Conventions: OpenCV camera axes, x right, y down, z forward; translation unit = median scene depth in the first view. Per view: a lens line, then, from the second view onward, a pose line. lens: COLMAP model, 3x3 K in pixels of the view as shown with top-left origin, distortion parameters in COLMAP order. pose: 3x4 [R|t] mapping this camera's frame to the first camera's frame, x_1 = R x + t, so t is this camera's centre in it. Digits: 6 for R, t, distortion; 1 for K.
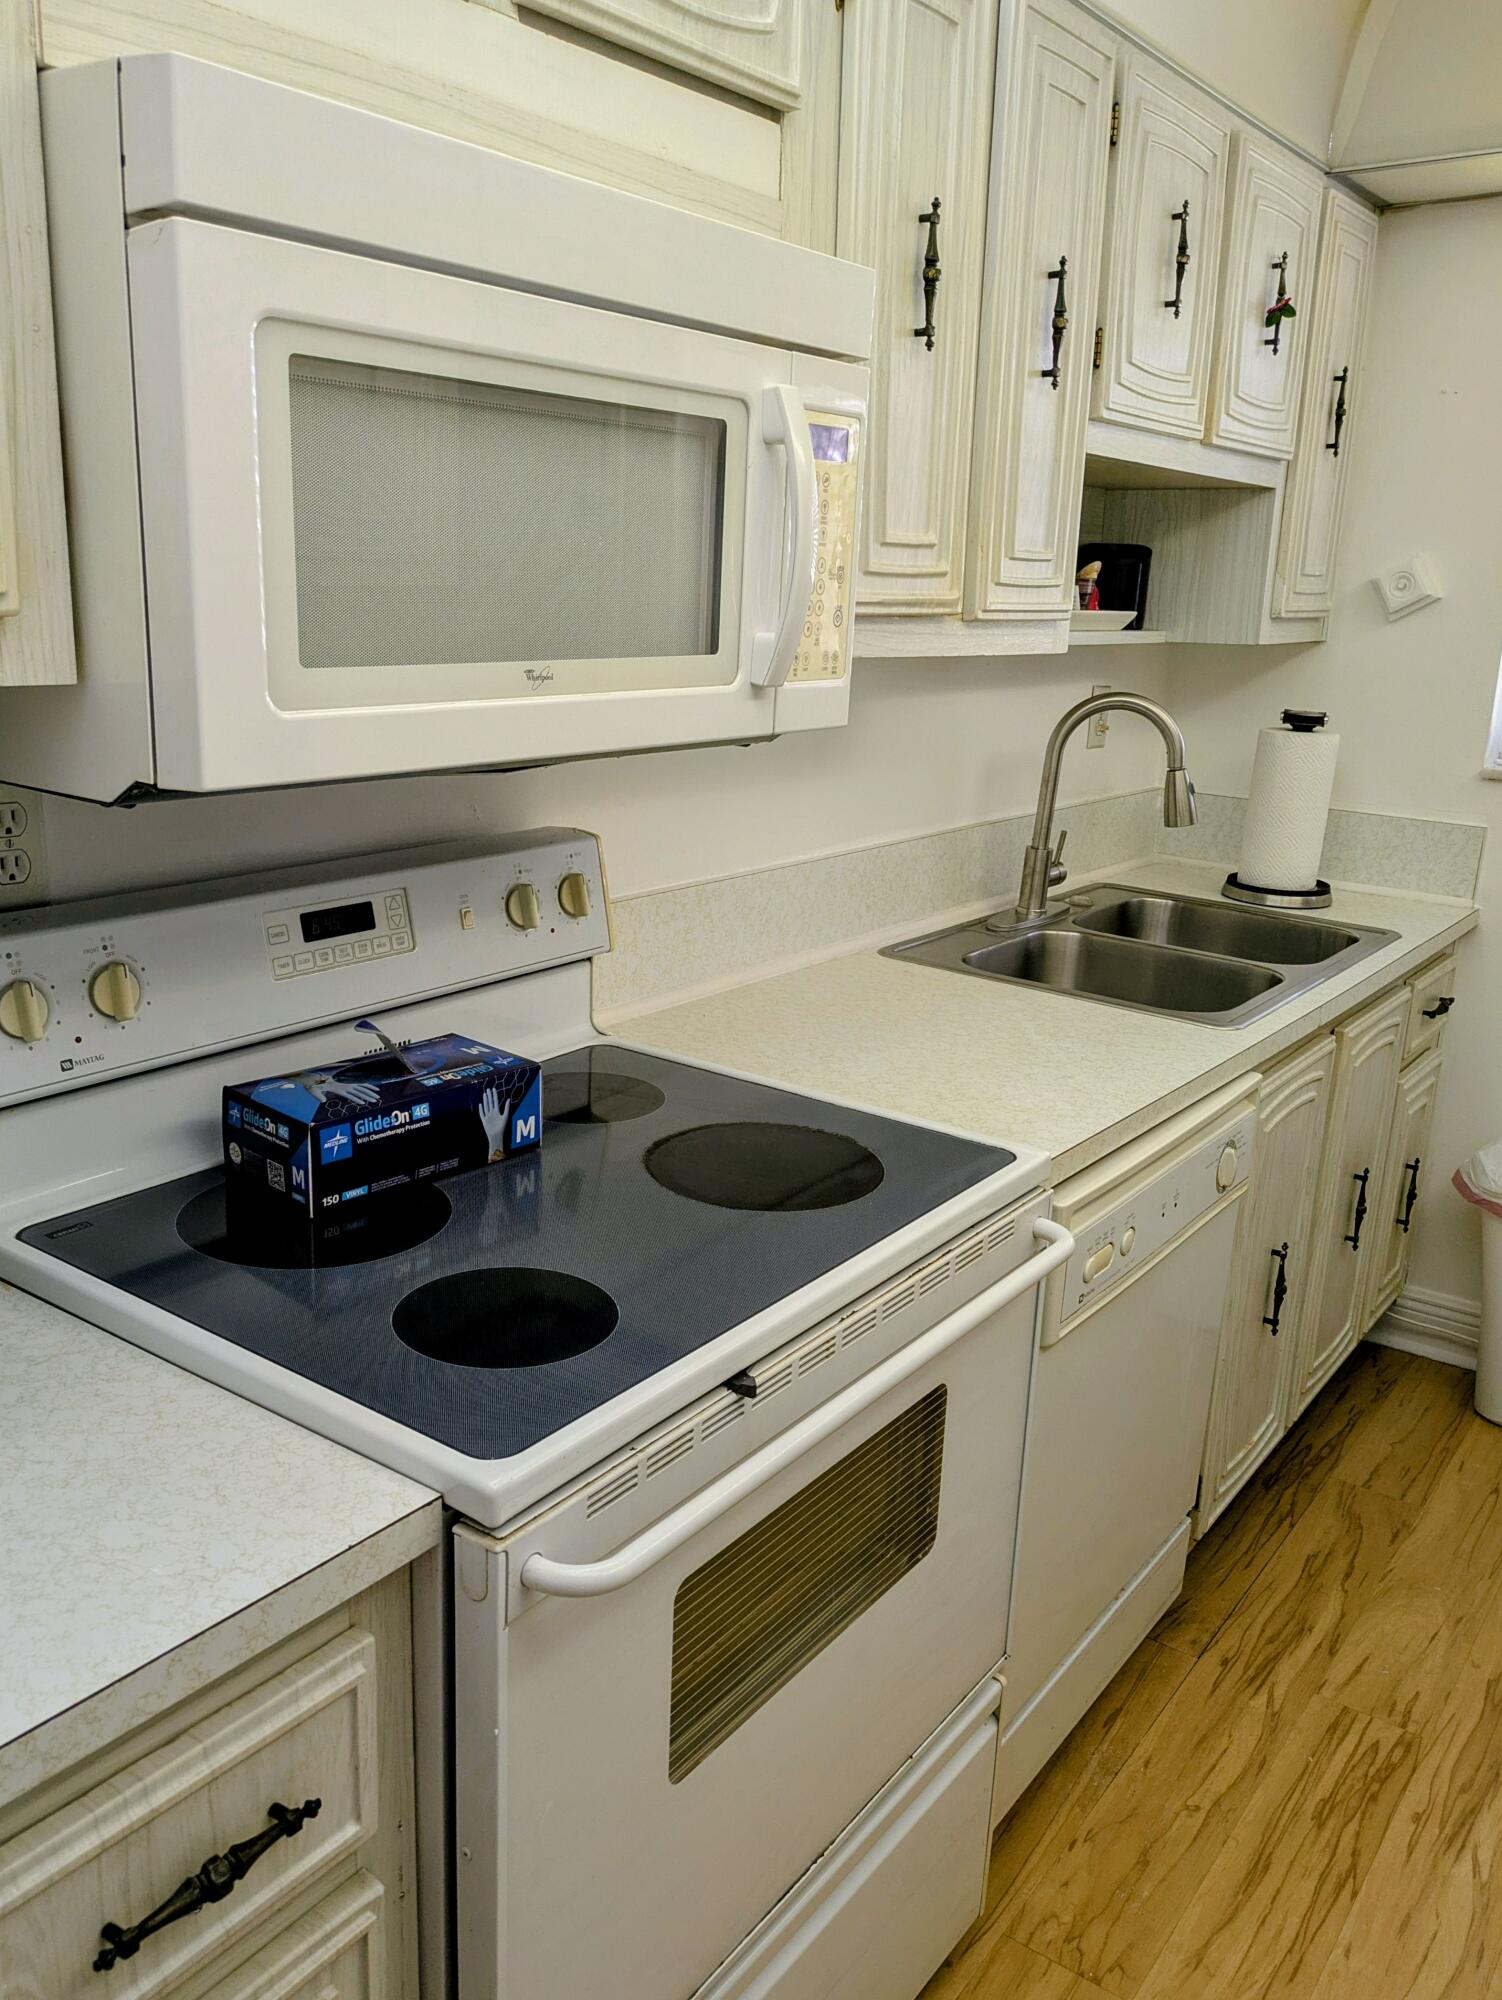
lens RADIAL K [[1607.9, 0, 751.1], [0, 1607.9, 1023.8], [0, 0, 1]] dist [0.058954, -0.067766]
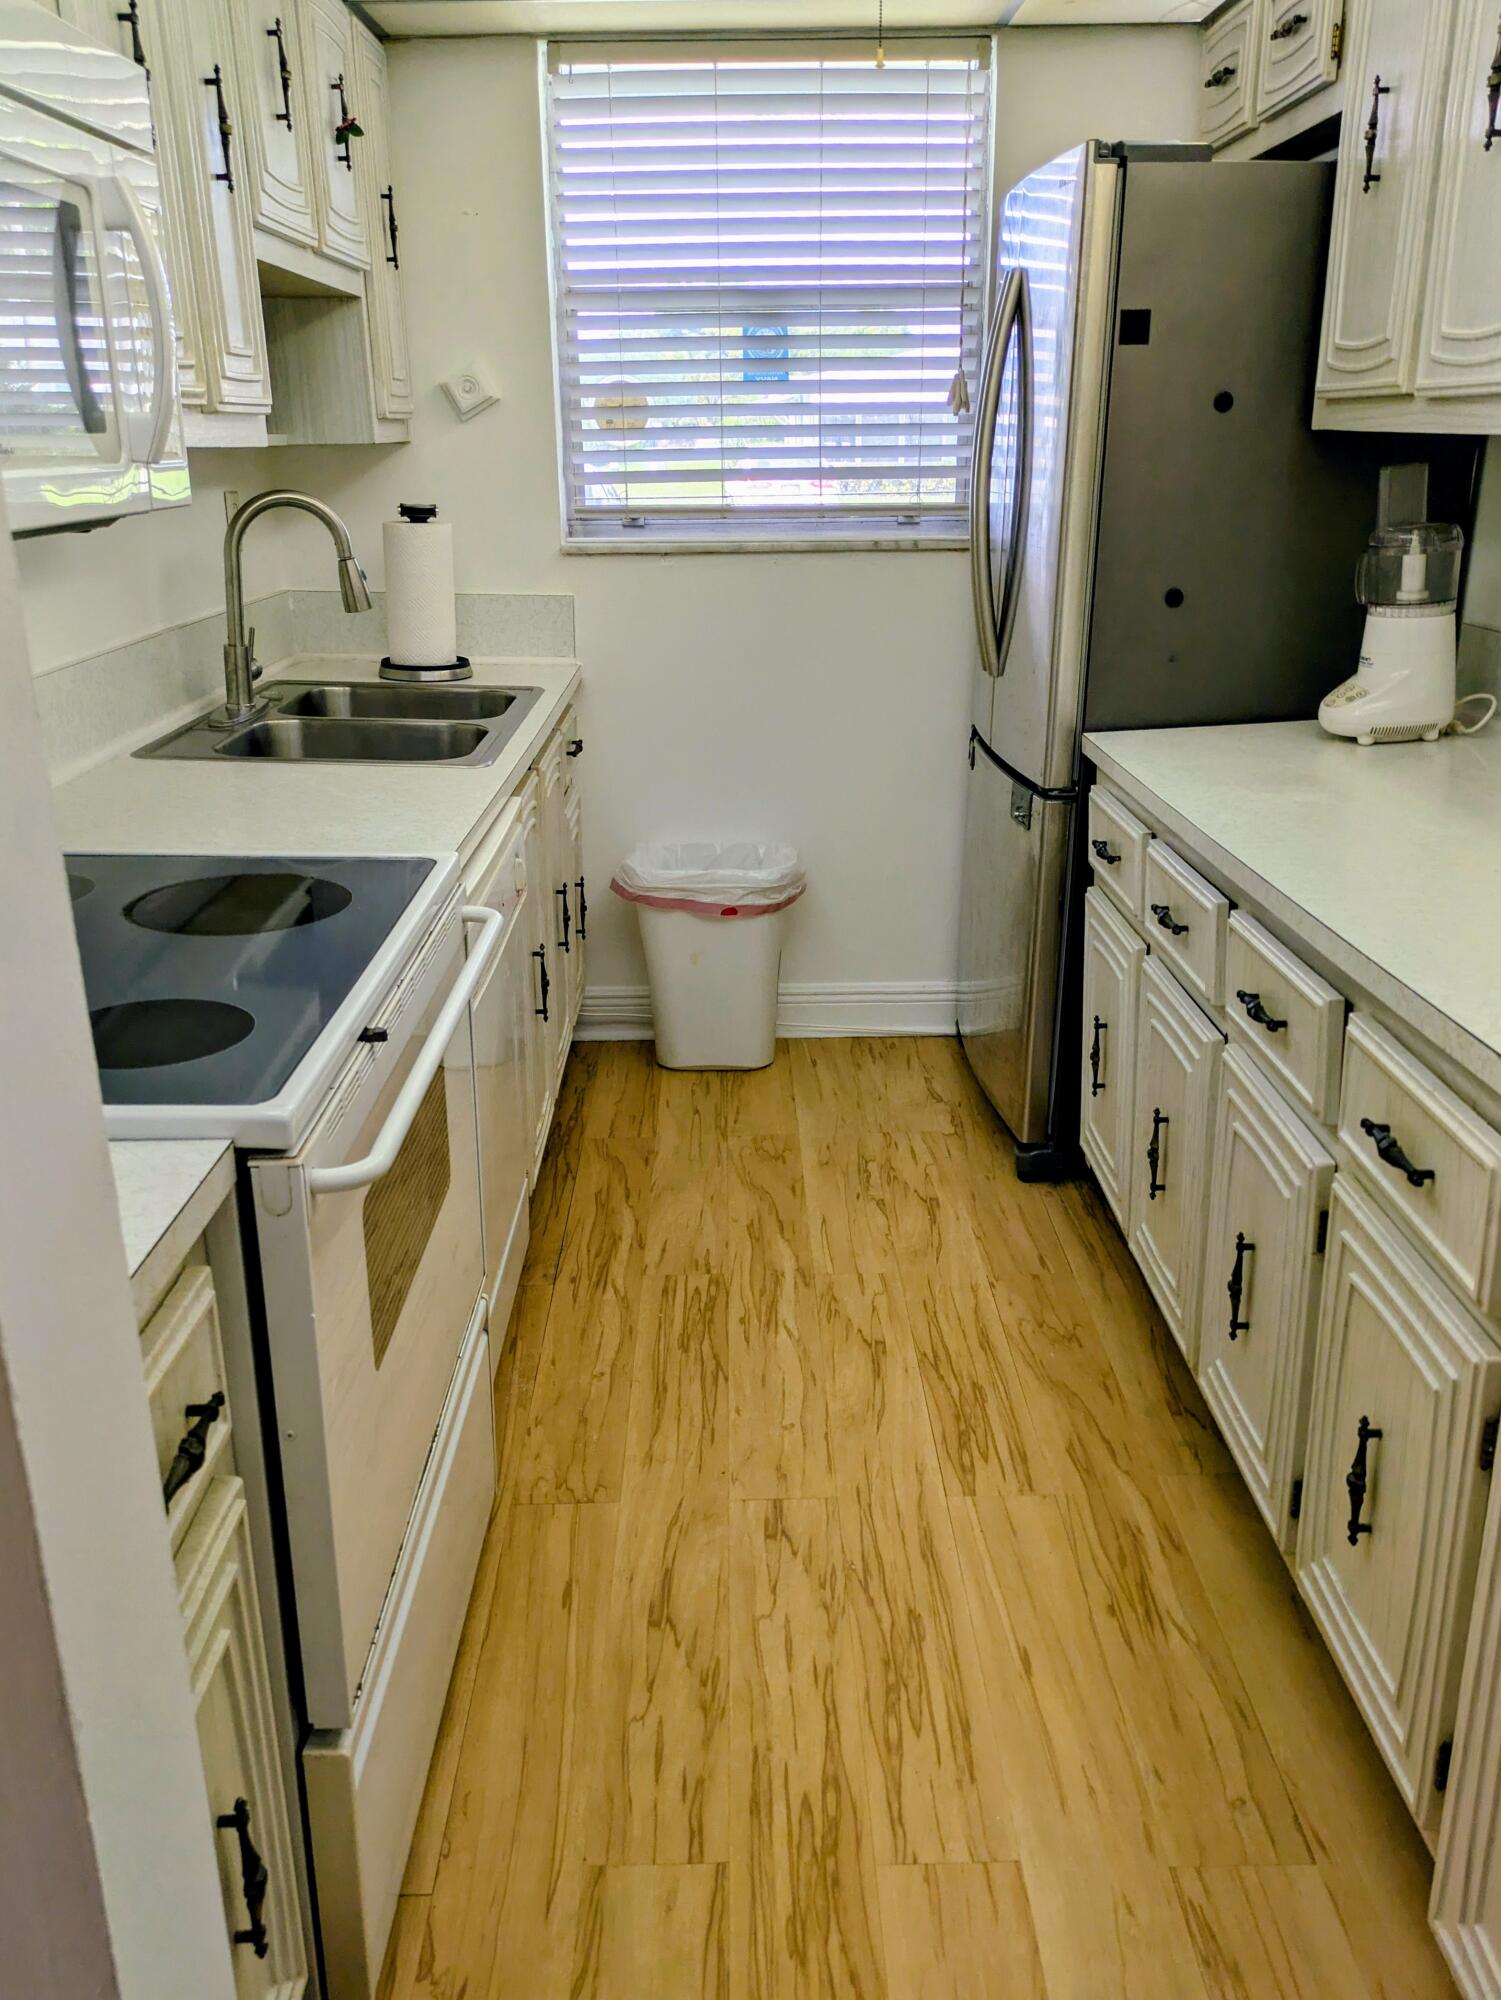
lens RADIAL K [[1607.9, 0, 750.6], [0, 1607.9, 1023.8], [0, 0, 1]] dist [0.058954, -0.067766]
pose [[0.800151, -0.239187, 0.550043, -0.211352], [0.188435, 0.970860, 0.148063, 0.041843], [-0.569430, -0.014825, 0.821906, -0.079715]]
